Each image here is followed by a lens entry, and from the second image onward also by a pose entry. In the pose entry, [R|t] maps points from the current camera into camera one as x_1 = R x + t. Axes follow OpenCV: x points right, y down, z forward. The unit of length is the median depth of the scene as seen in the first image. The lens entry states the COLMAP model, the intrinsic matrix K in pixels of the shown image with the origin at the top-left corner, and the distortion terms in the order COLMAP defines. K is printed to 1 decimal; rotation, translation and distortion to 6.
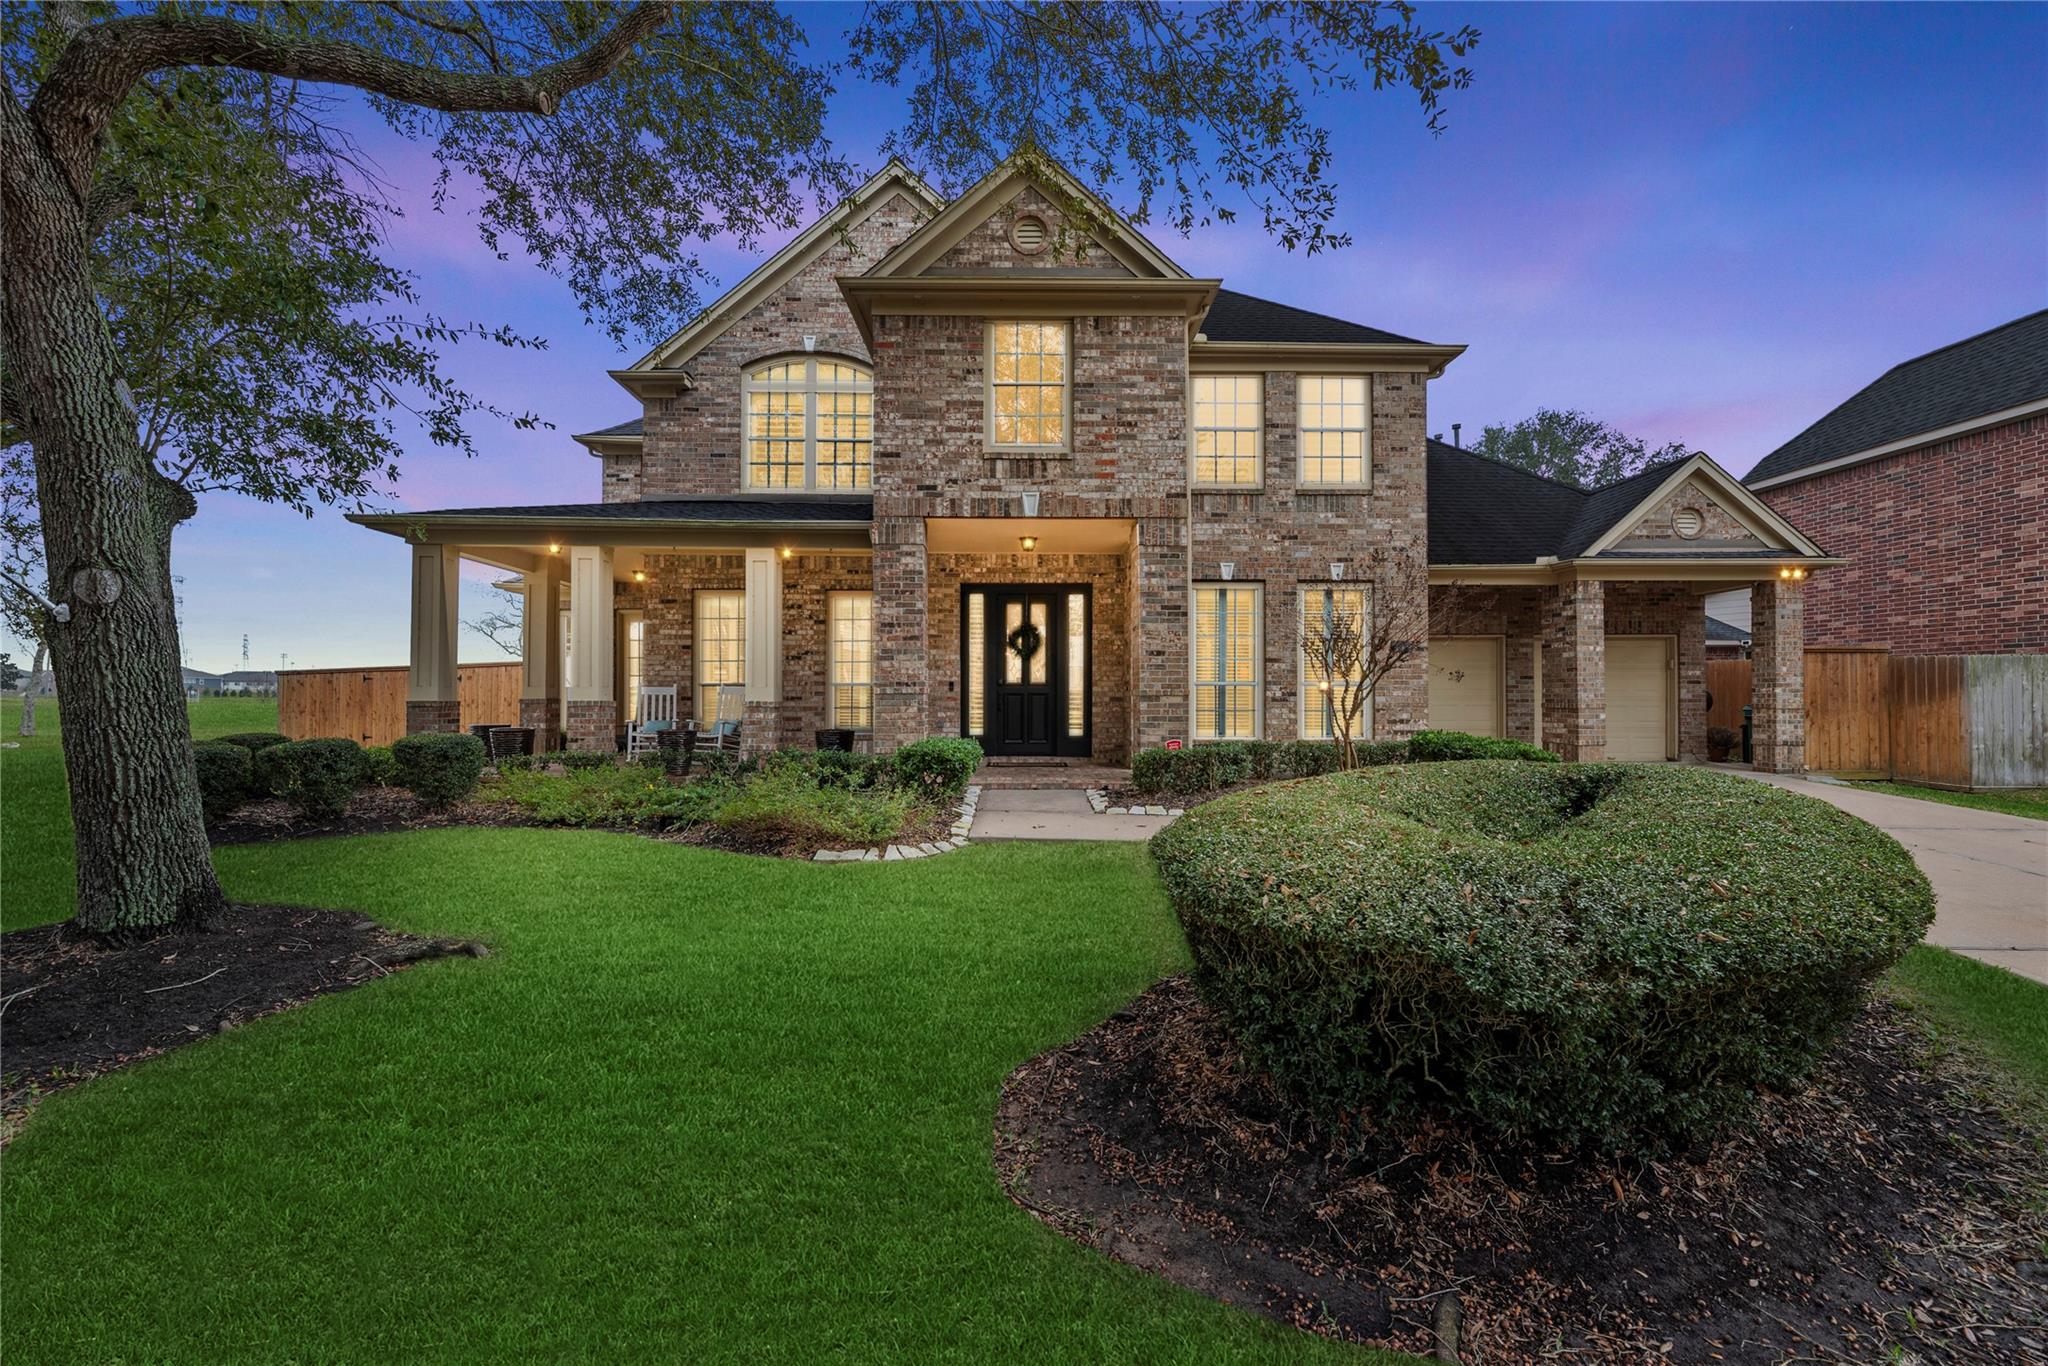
lens RADIAL K [[829.3, 0, 1024.0], [0, 829.3, 683.0], [0, 0, 1]] dist [0.000722, 0.000228]
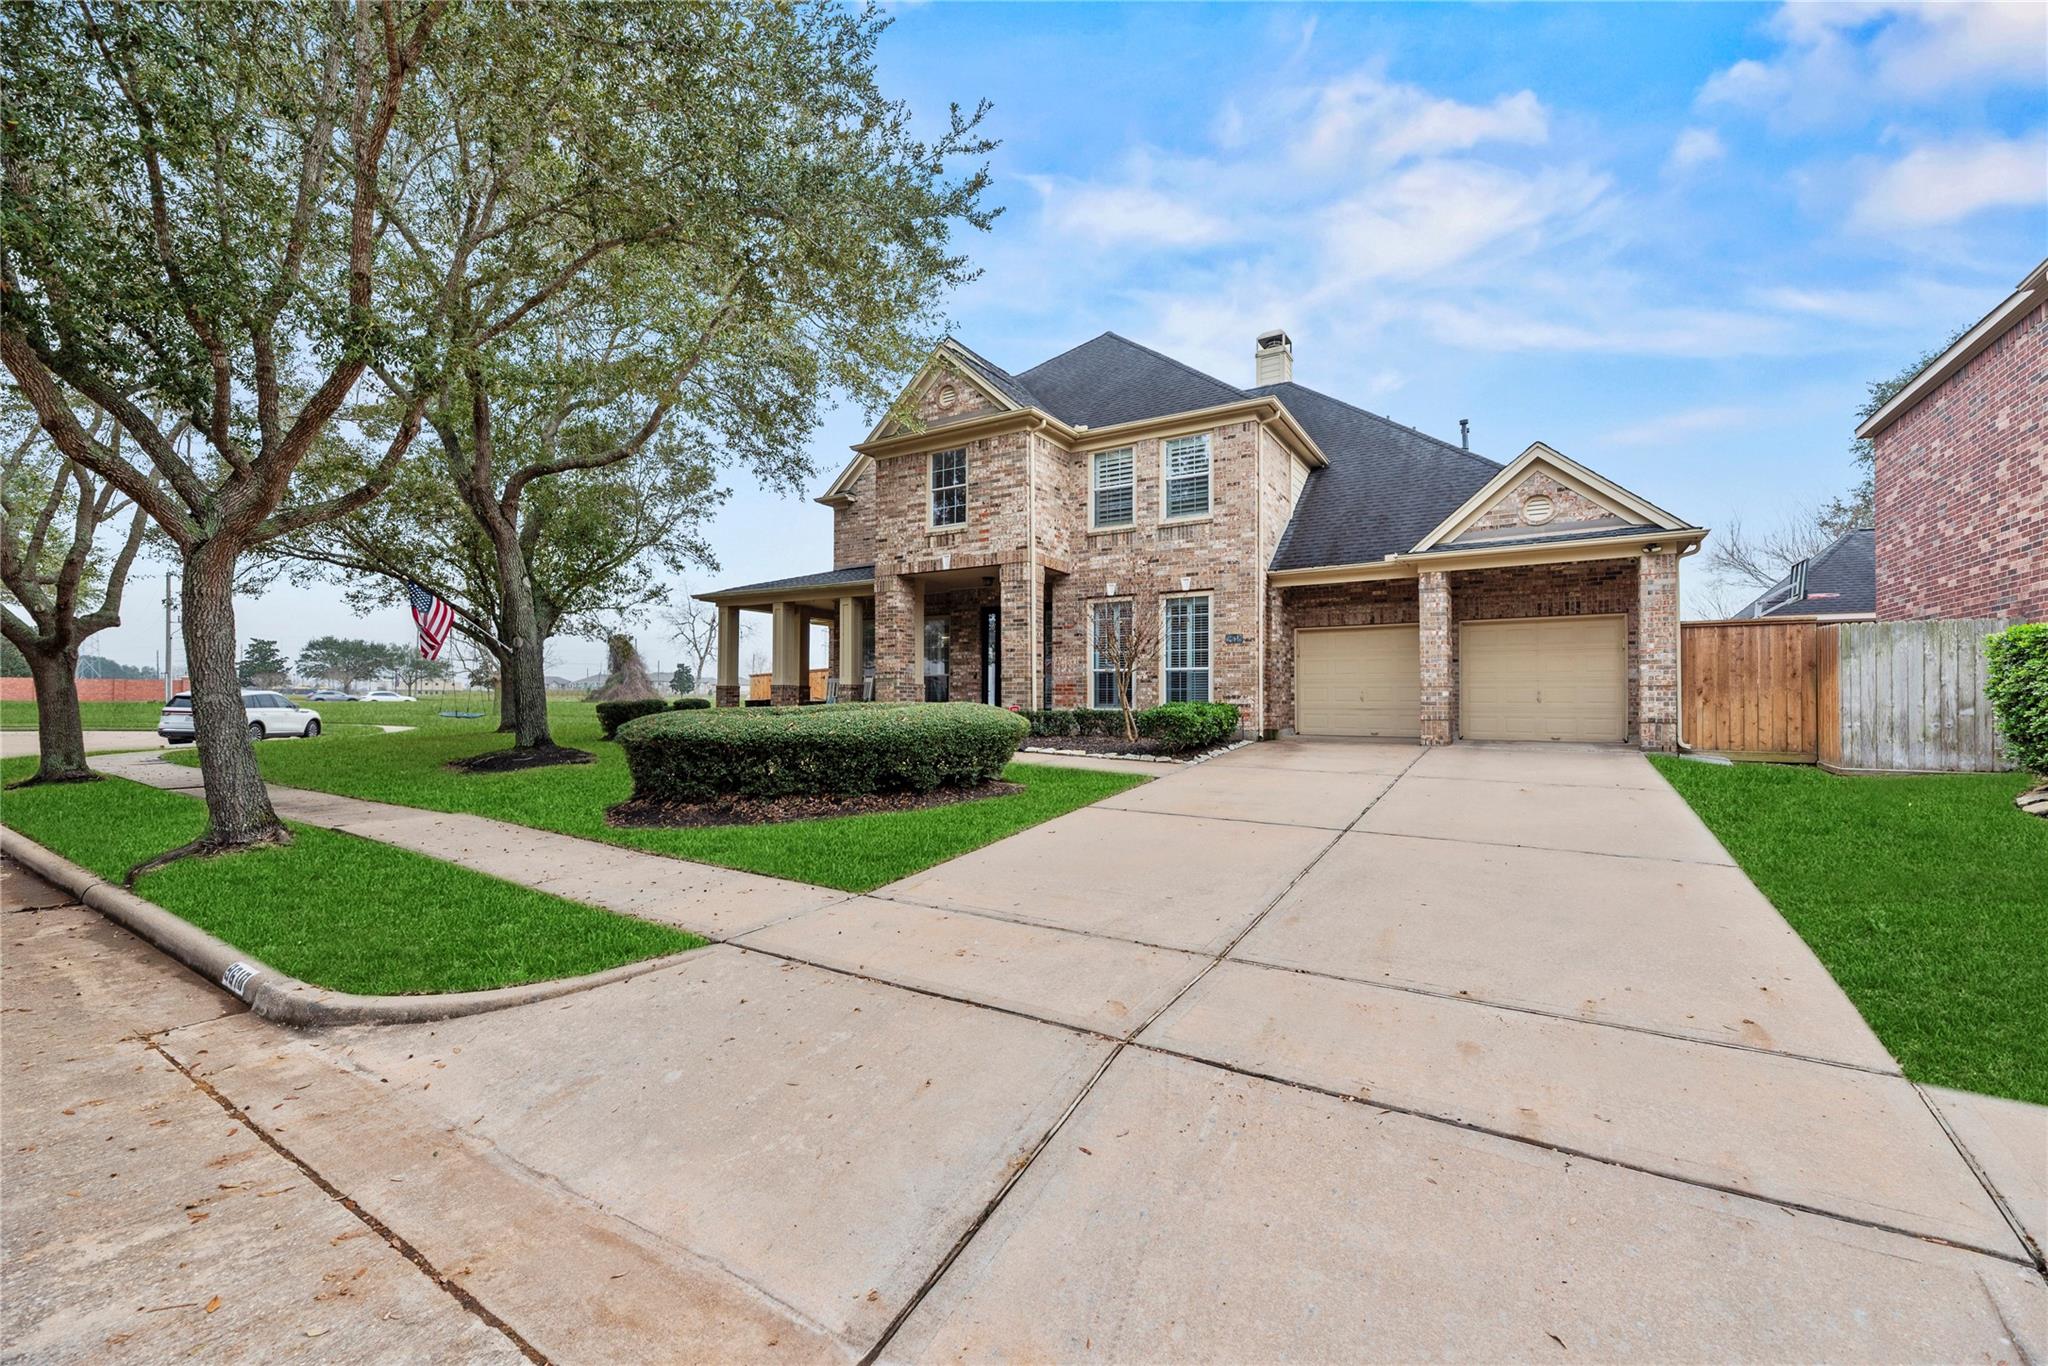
lens RADIAL K [[829.3, 0, 1024.0], [0, 829.3, 683.0], [0, 0, 1]] dist [0.000722, 0.000228]
pose [[0.838580, -0.009610, -0.544693, 0.847470], [0.007389, 0.999953, -0.006268, 0.028949], [0.544728, 0.001231, 0.838612, -0.239084]]
